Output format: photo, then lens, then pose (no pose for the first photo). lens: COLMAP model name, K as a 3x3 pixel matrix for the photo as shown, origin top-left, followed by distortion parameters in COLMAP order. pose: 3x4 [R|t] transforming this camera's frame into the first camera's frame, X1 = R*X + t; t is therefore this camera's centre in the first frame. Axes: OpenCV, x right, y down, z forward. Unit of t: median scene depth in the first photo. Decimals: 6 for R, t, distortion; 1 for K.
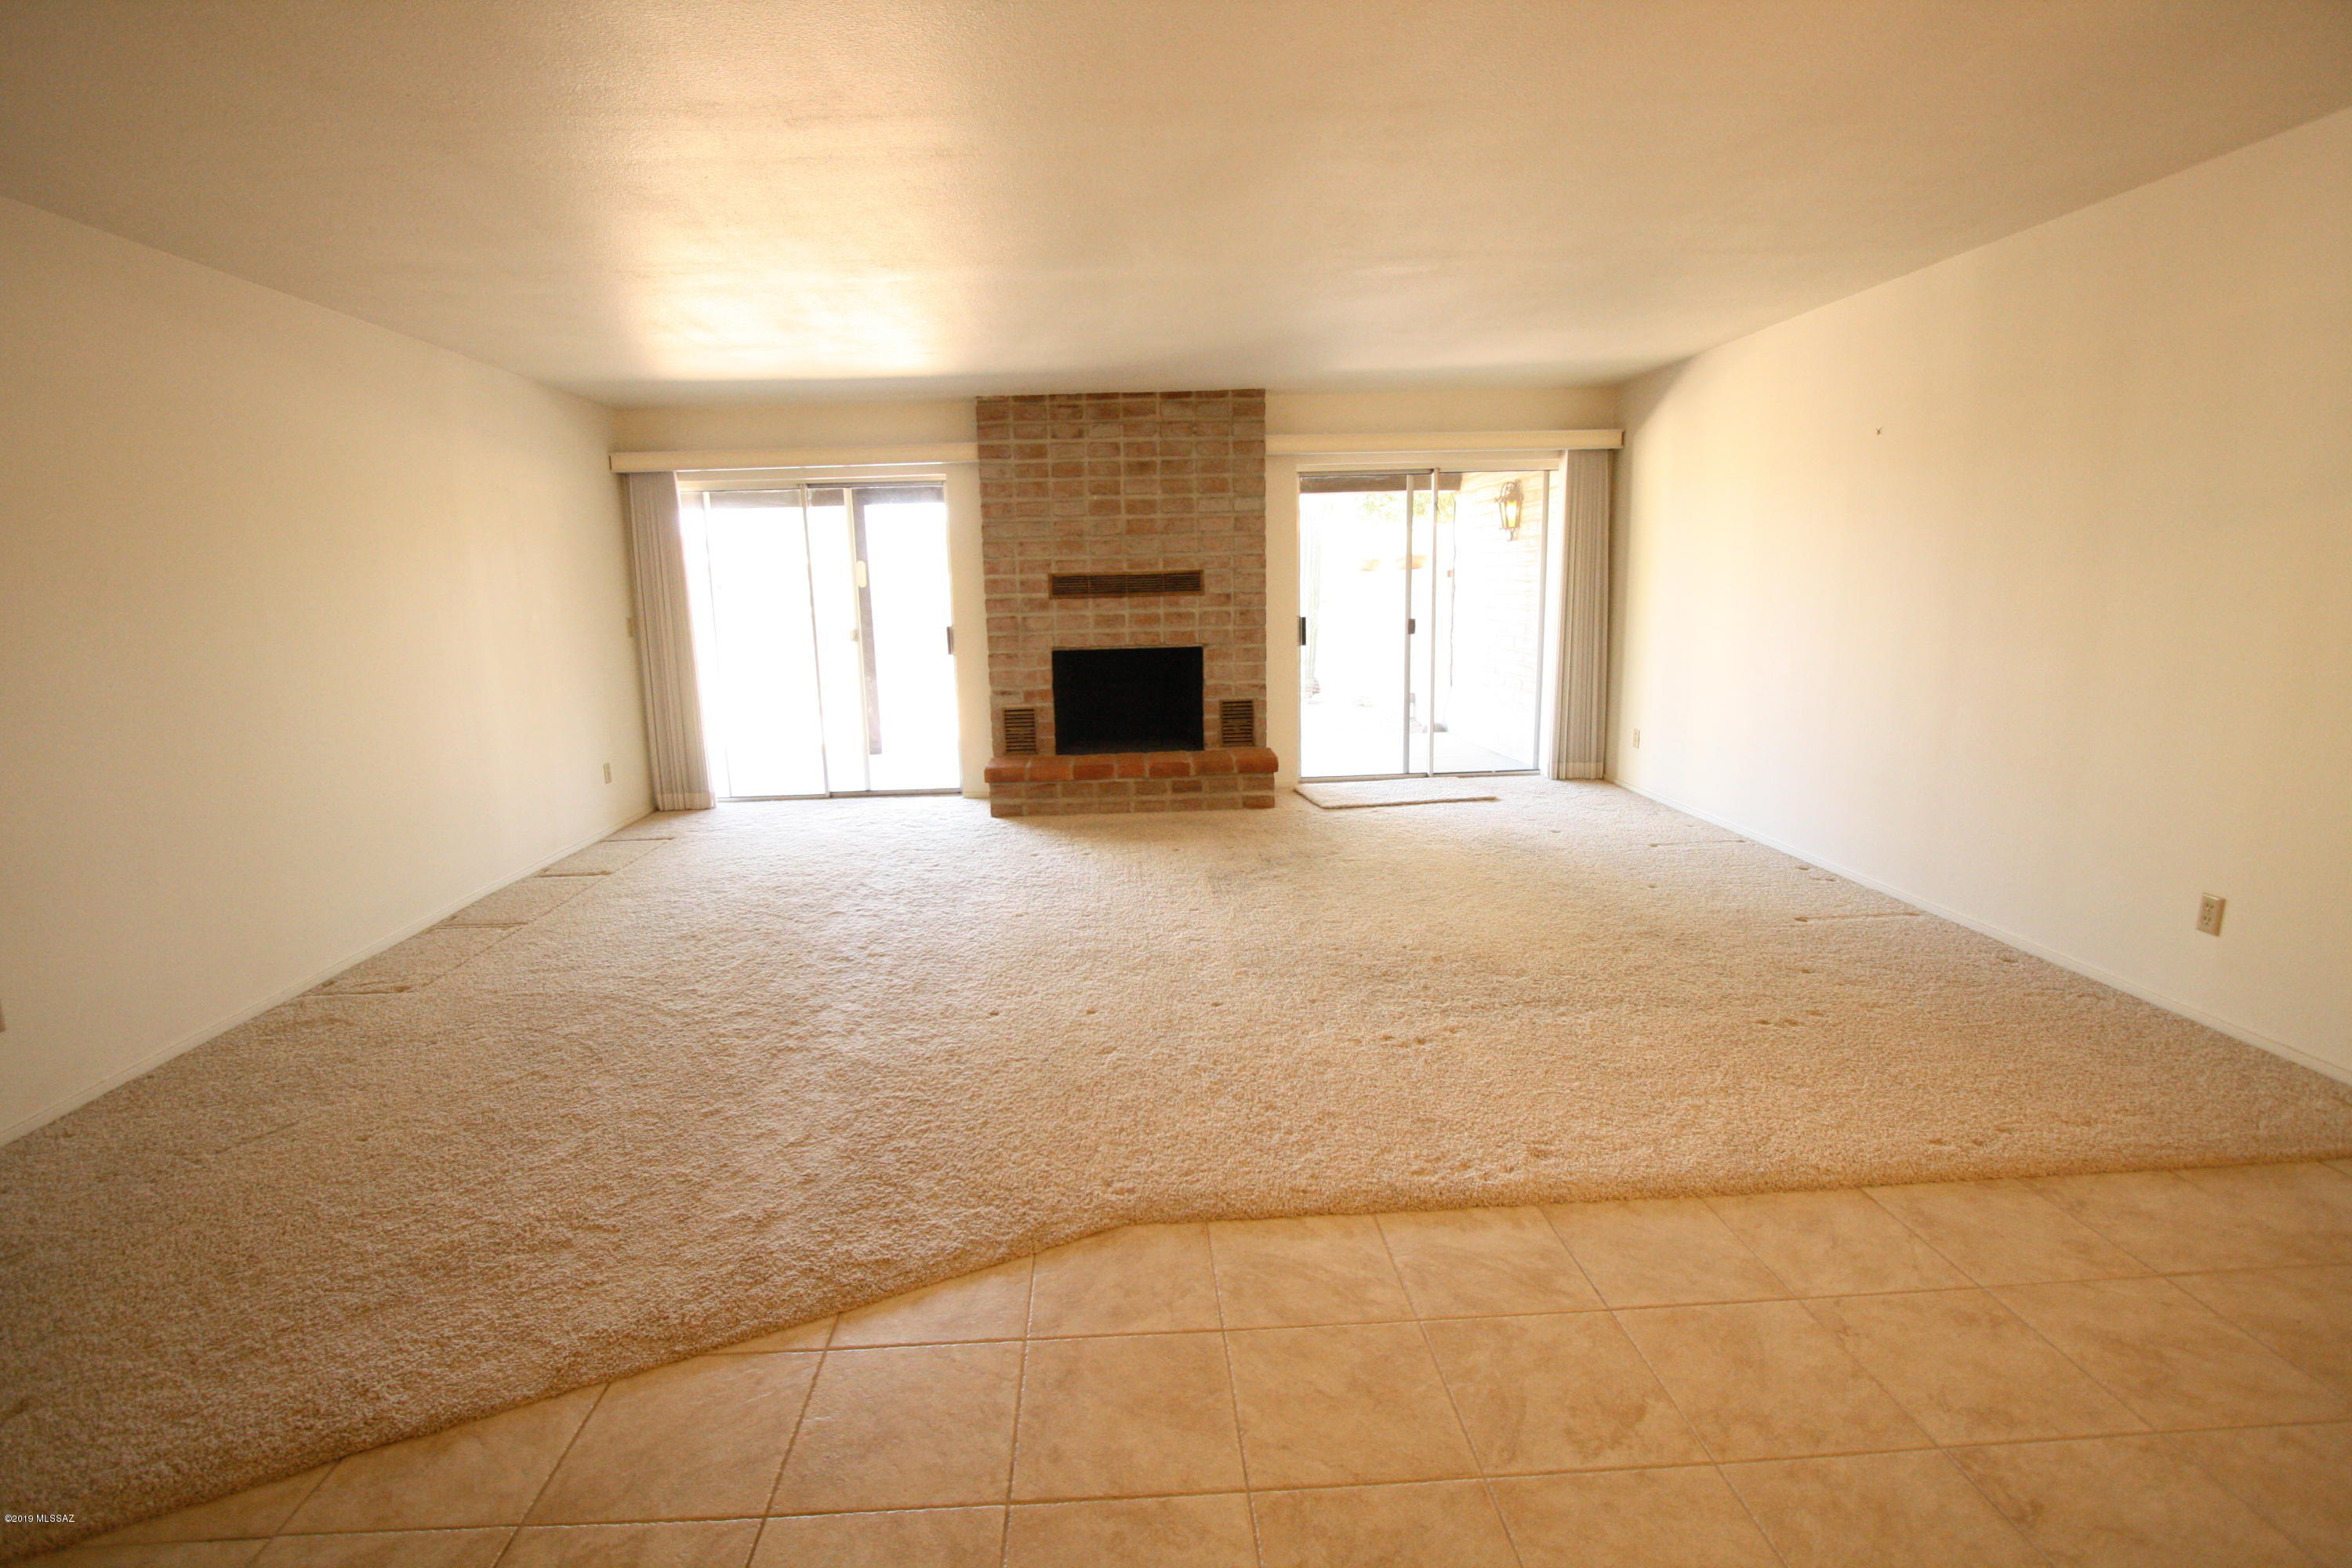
lens RADIAL K [[1092.7, 0, 1136.8], [0, 1092.7, 743.3], [0, 0, 1]] dist [-0.019544, 0.003726]
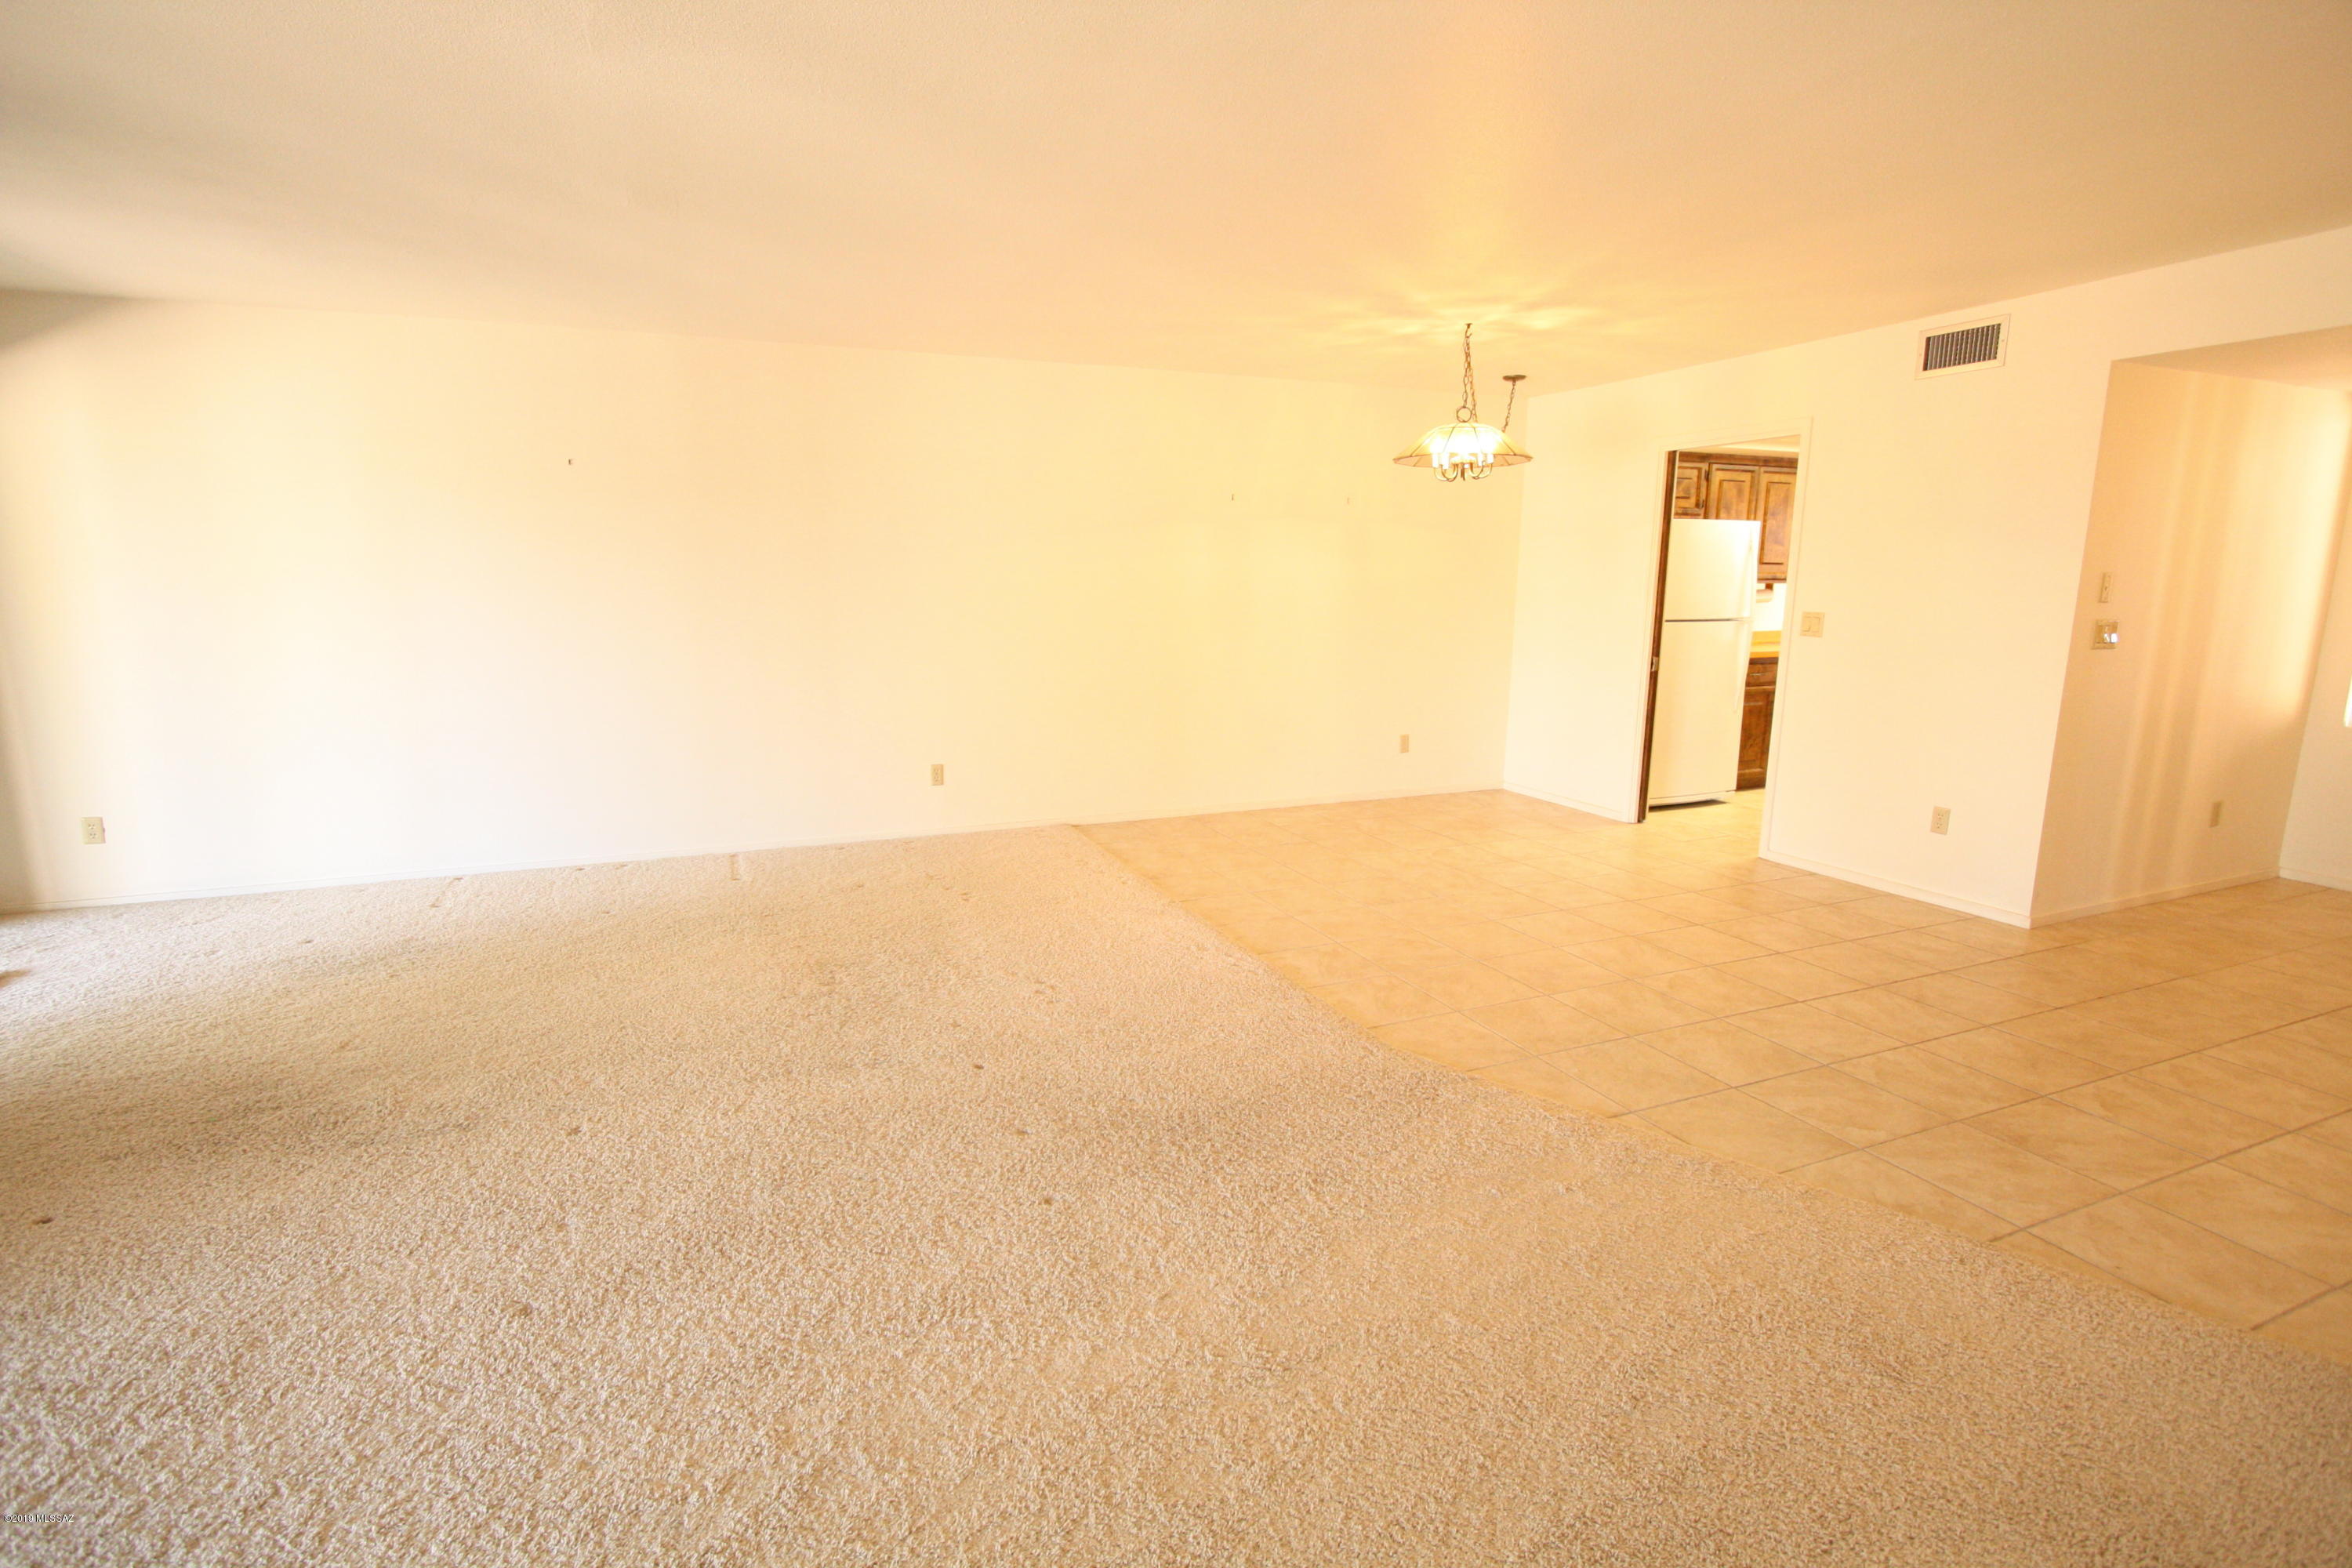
lens RADIAL K [[1092.7, 0, 1175.9], [0, 1092.7, 789.2], [0, 0, 1]] dist [-0.019544, 0.003726]
pose [[-0.354139, -0.152736, 0.922636, -0.400167], [0.149599, 0.964616, 0.217107, -0.074117], [-0.923150, 0.214911, -0.318759, 0.579611]]
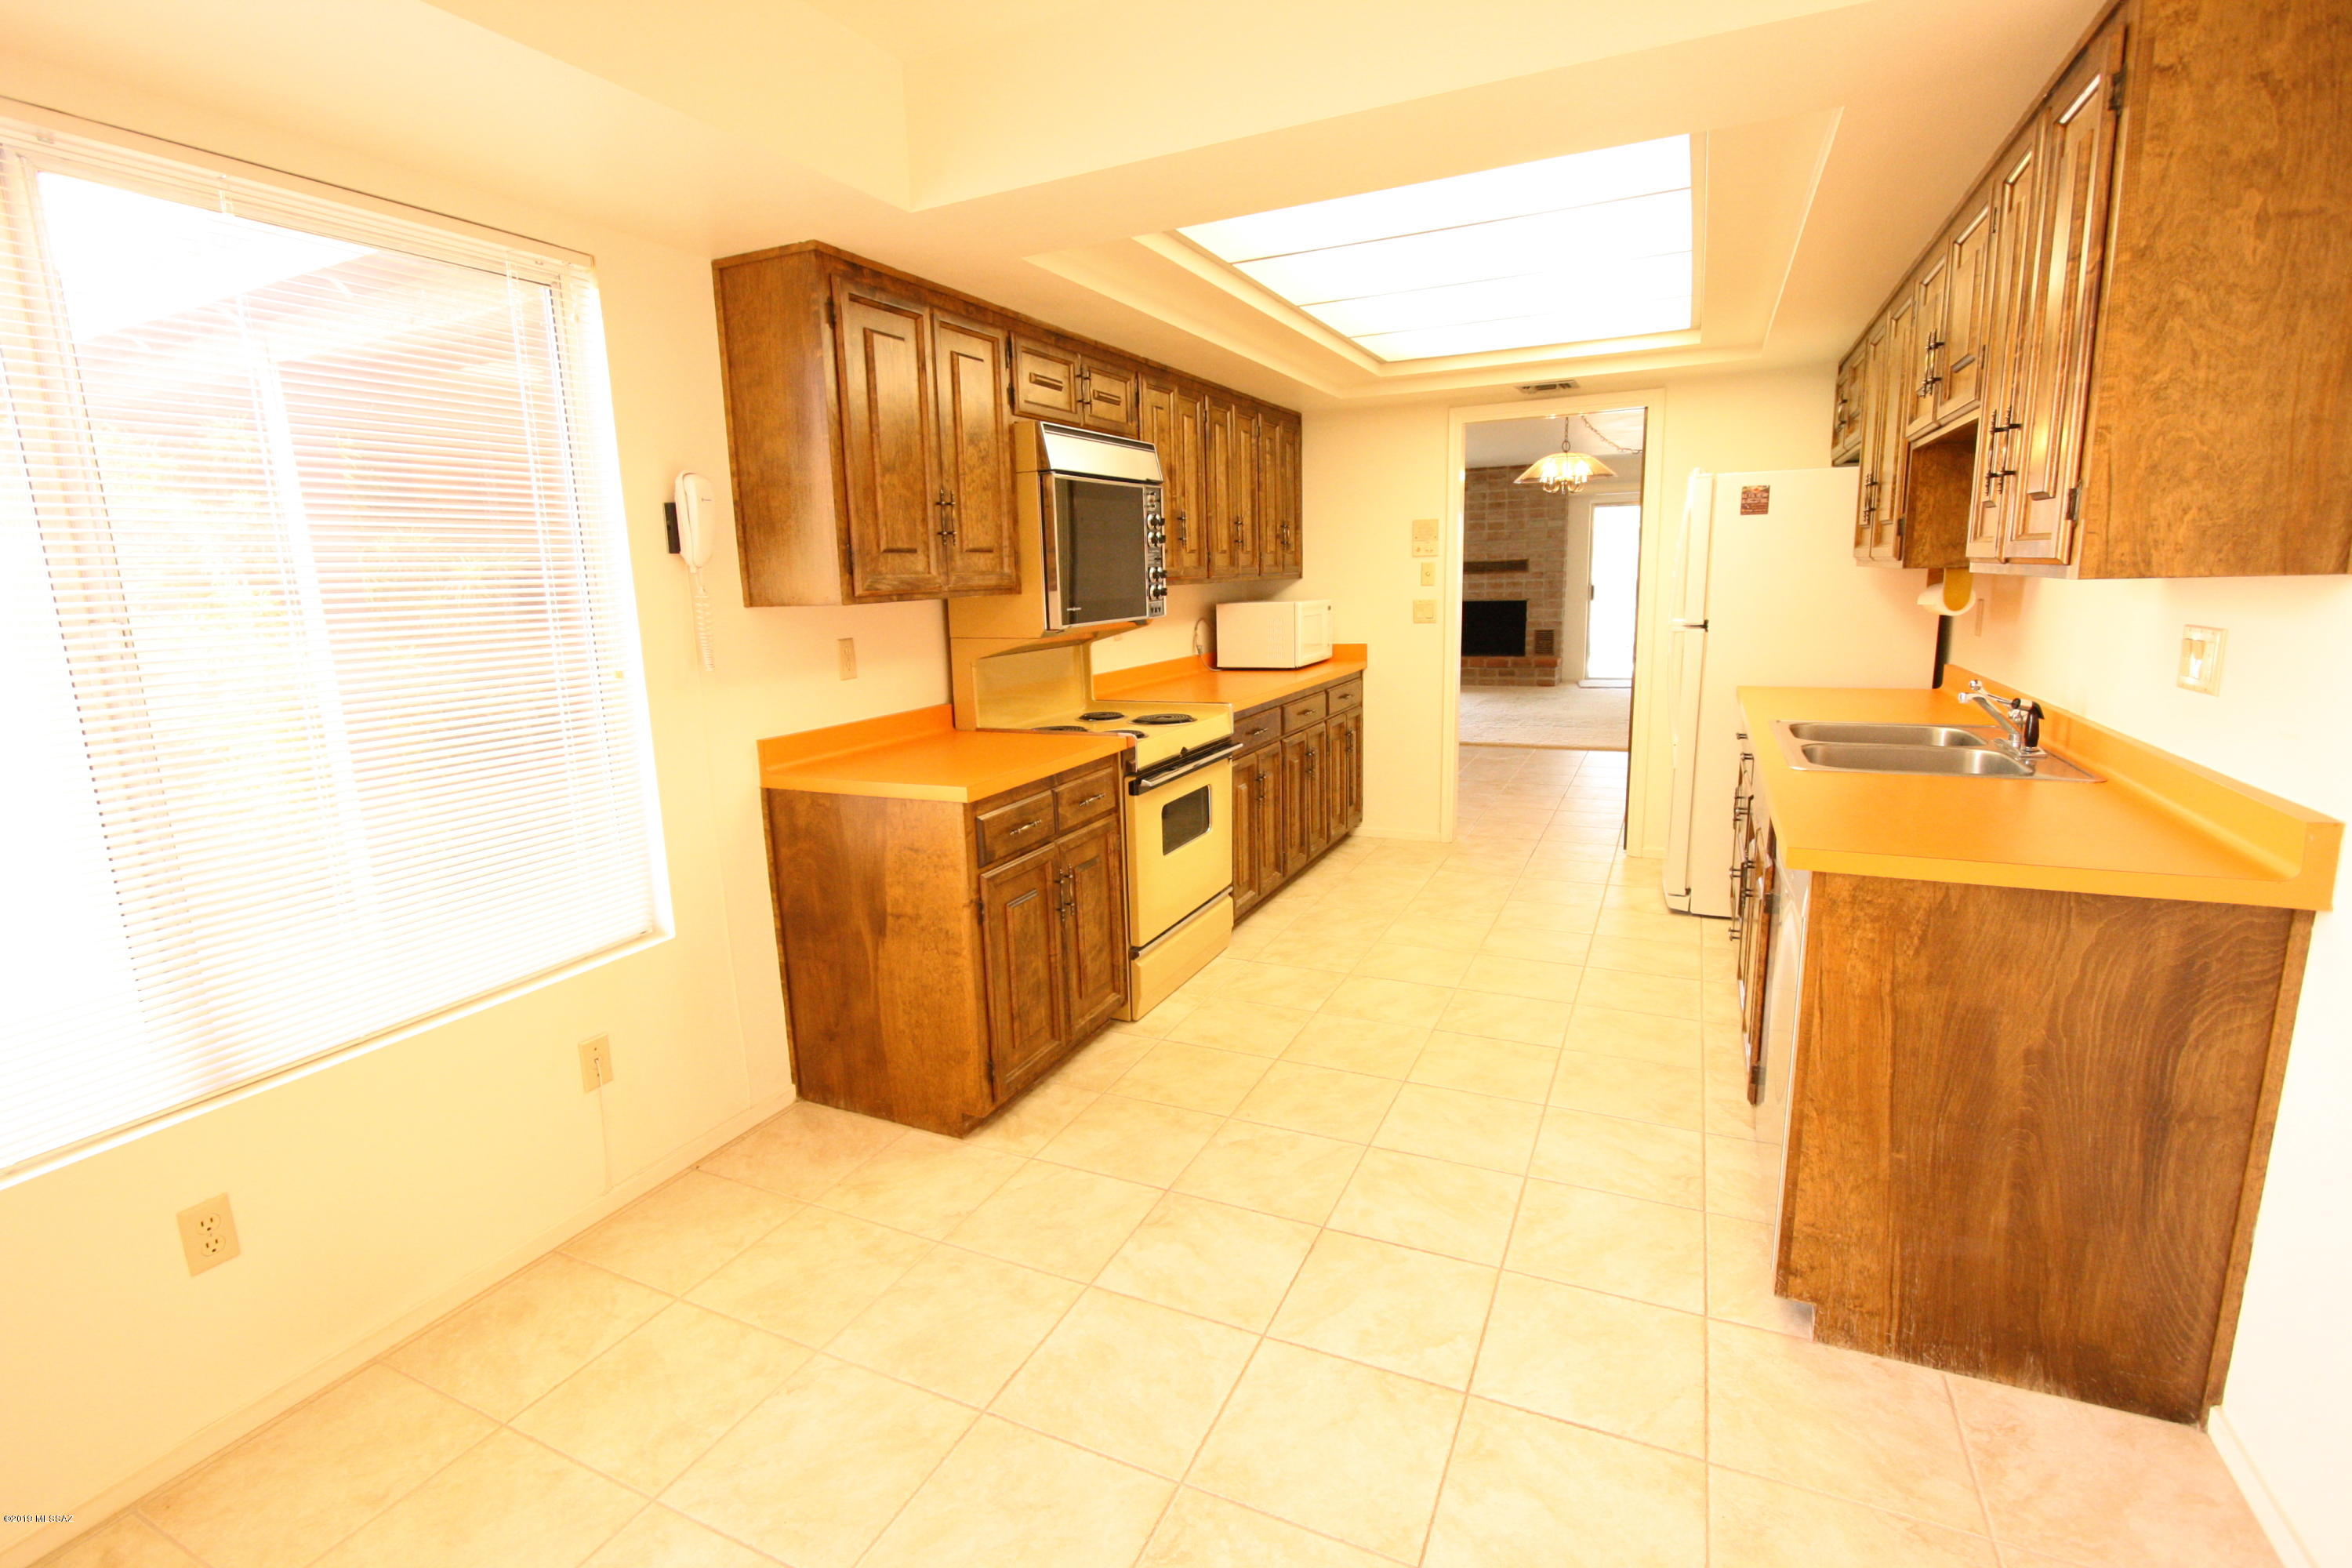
lens RADIAL K [[1092.7, 0, 1157.0], [0, 1092.7, 784.3], [0, 0, 1]] dist [-0.019544, 0.003726]
pose [[0.885574, 0.078144, -0.457878, 0.385525], [-0.053756, 0.996365, 0.066078, 0.137932], [0.461378, -0.033903, 0.886556, -0.970710]]
